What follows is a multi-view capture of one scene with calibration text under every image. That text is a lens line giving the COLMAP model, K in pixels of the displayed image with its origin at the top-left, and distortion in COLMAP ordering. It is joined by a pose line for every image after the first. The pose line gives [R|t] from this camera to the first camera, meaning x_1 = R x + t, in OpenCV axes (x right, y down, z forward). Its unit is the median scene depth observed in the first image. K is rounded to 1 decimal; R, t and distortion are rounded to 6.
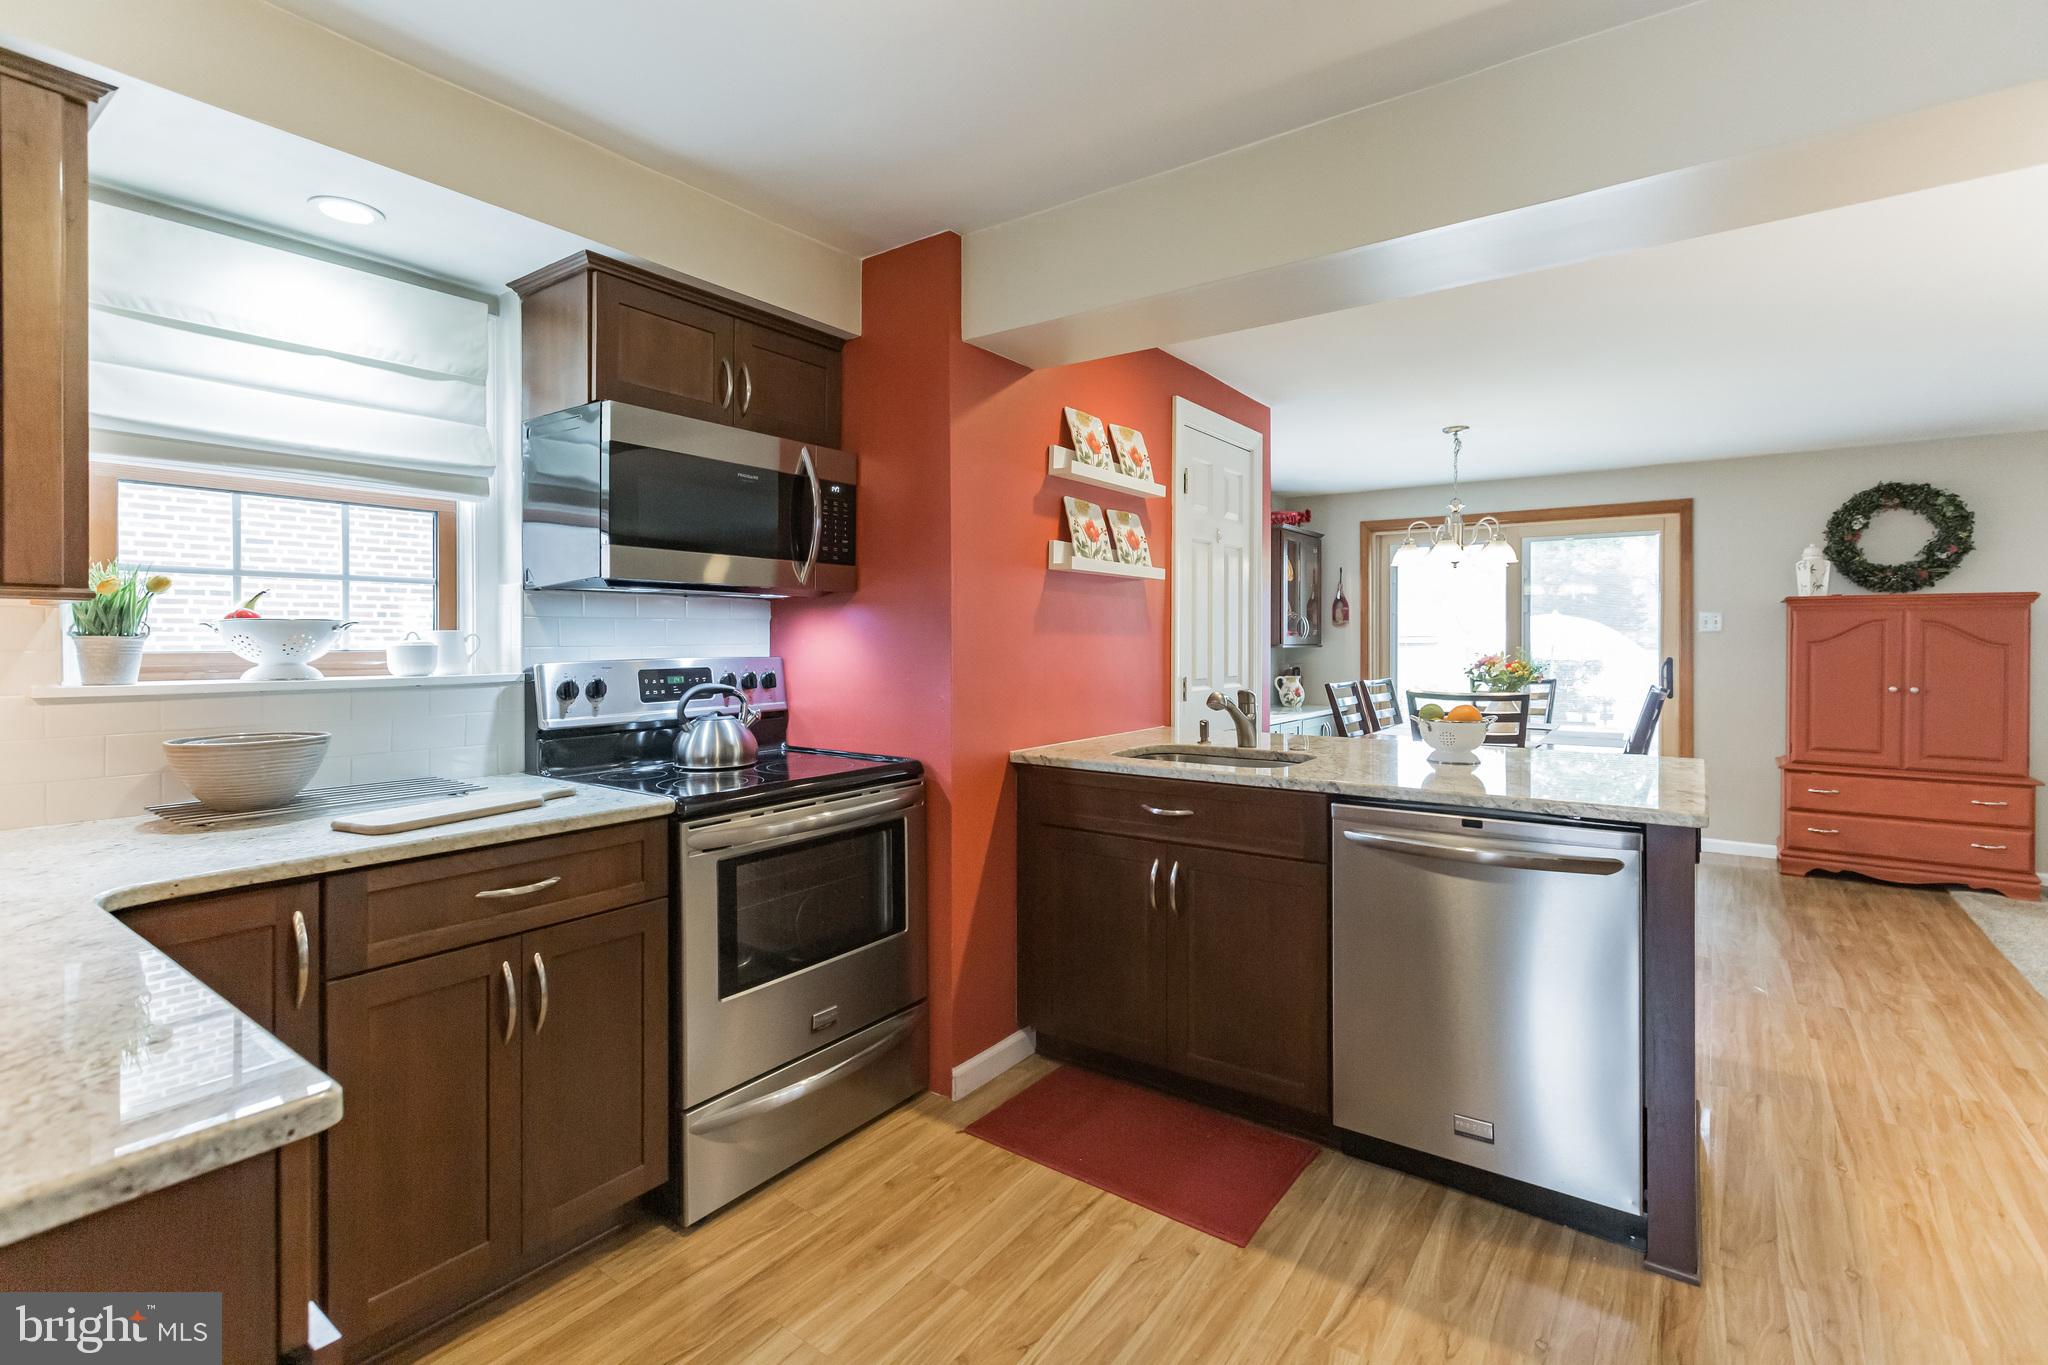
lens RADIAL K [[944.2, 0, 985.7], [0, 944.2, 645.4], [0, 0, 1]] dist [-0.000515, -0.000091]
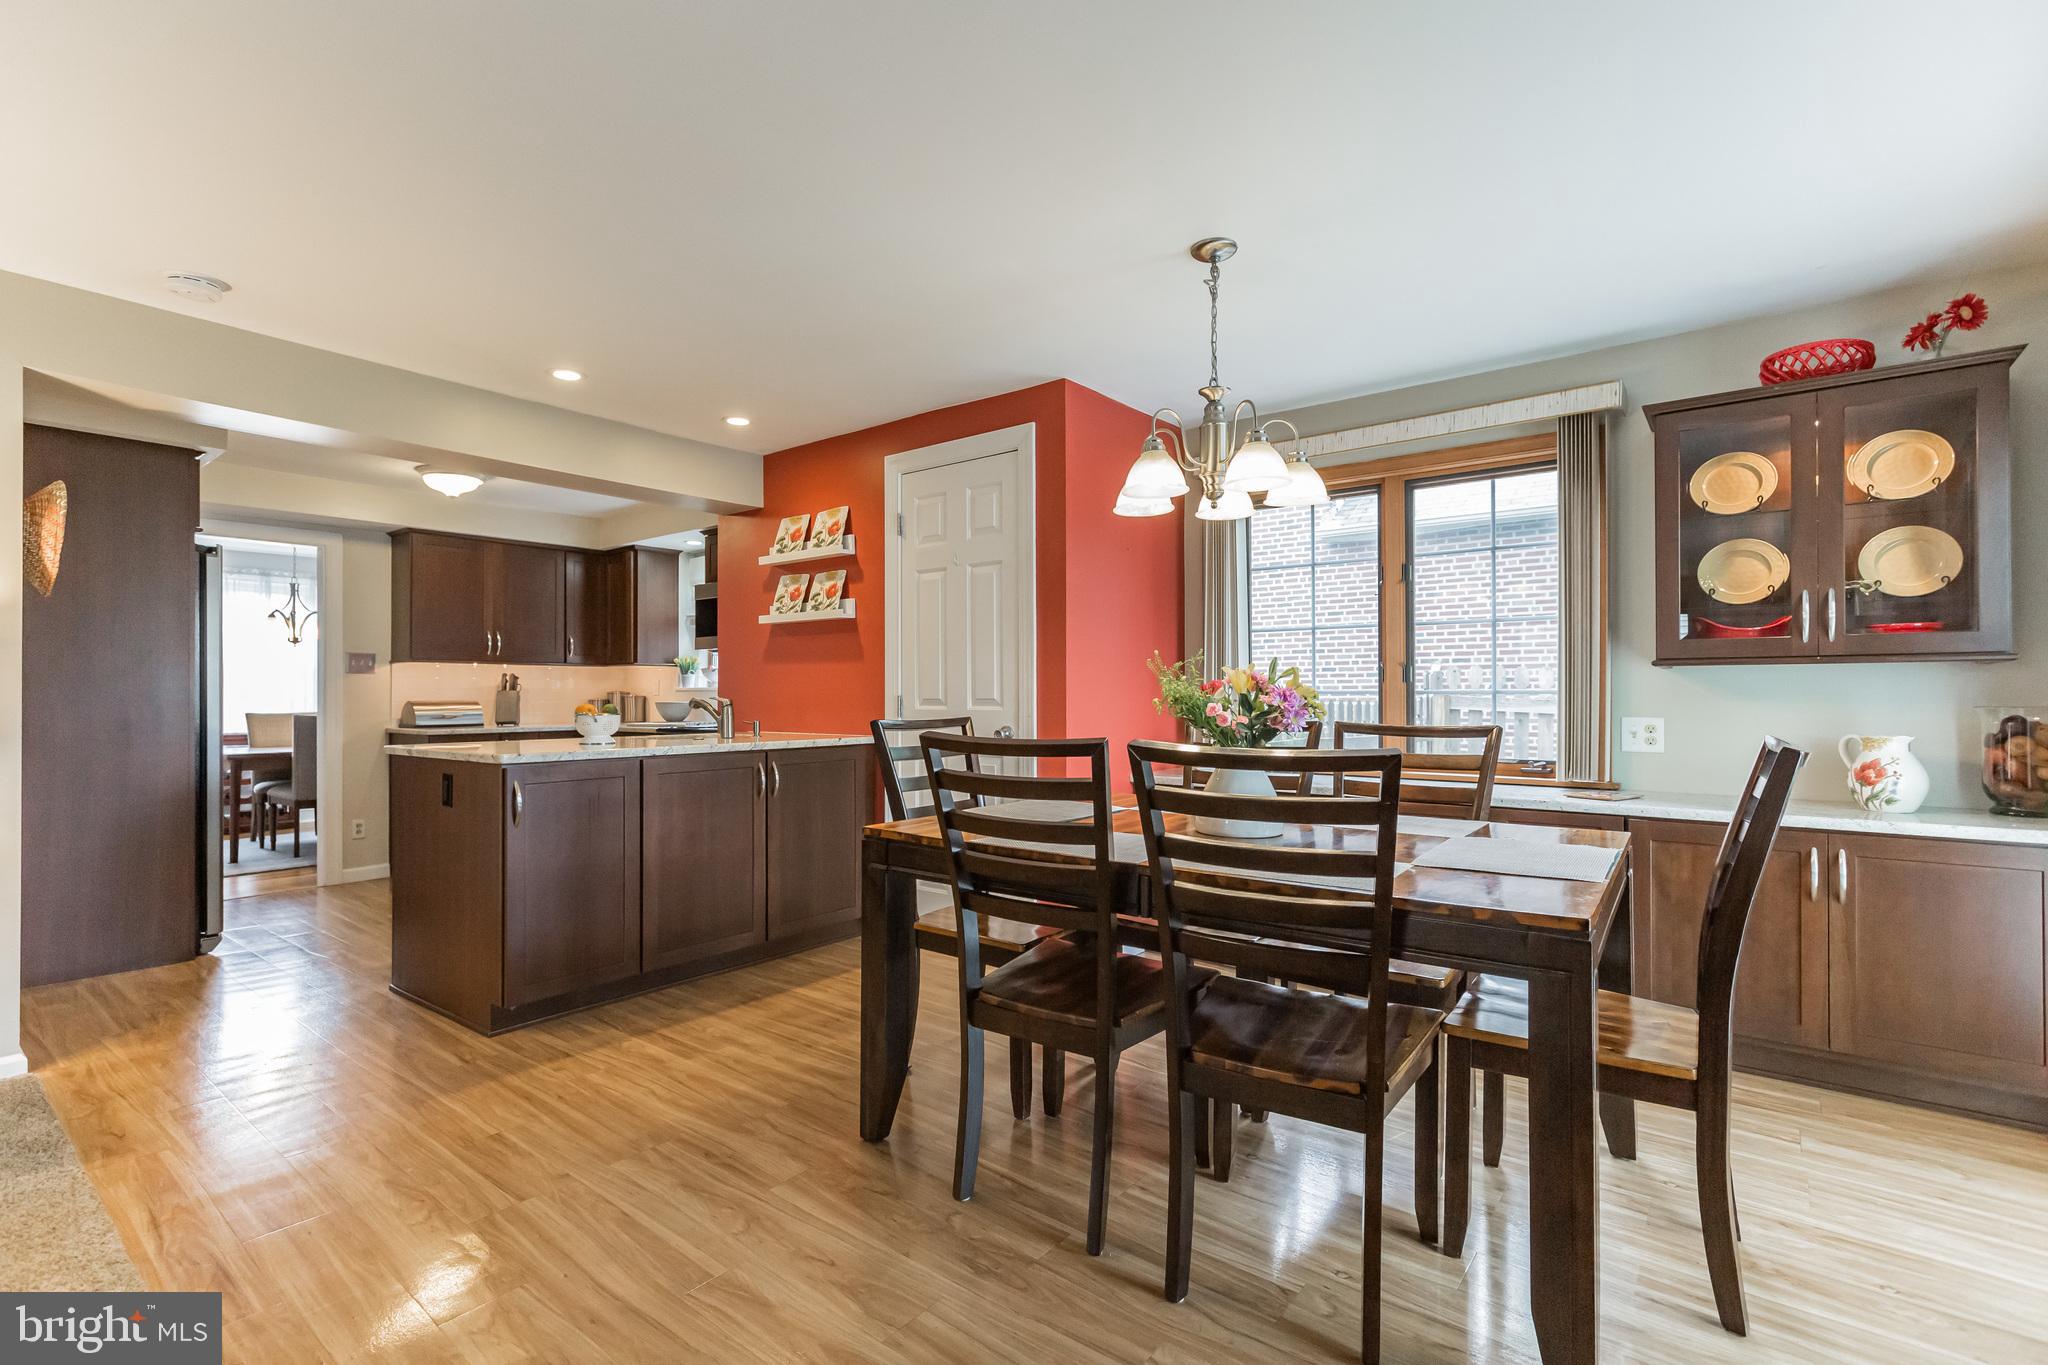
lens RADIAL K [[926.0, 0, 1021.6], [0, 926.0, 690.6], [0, 0, 1]] dist [0.000842, 0.000507]
pose [[-0.023284, -0.004677, -0.999718, 1.127949], [-0.000794, 0.999989, -0.004660, 0.028267], [0.999729, 0.000685, -0.023288, 0.997715]]
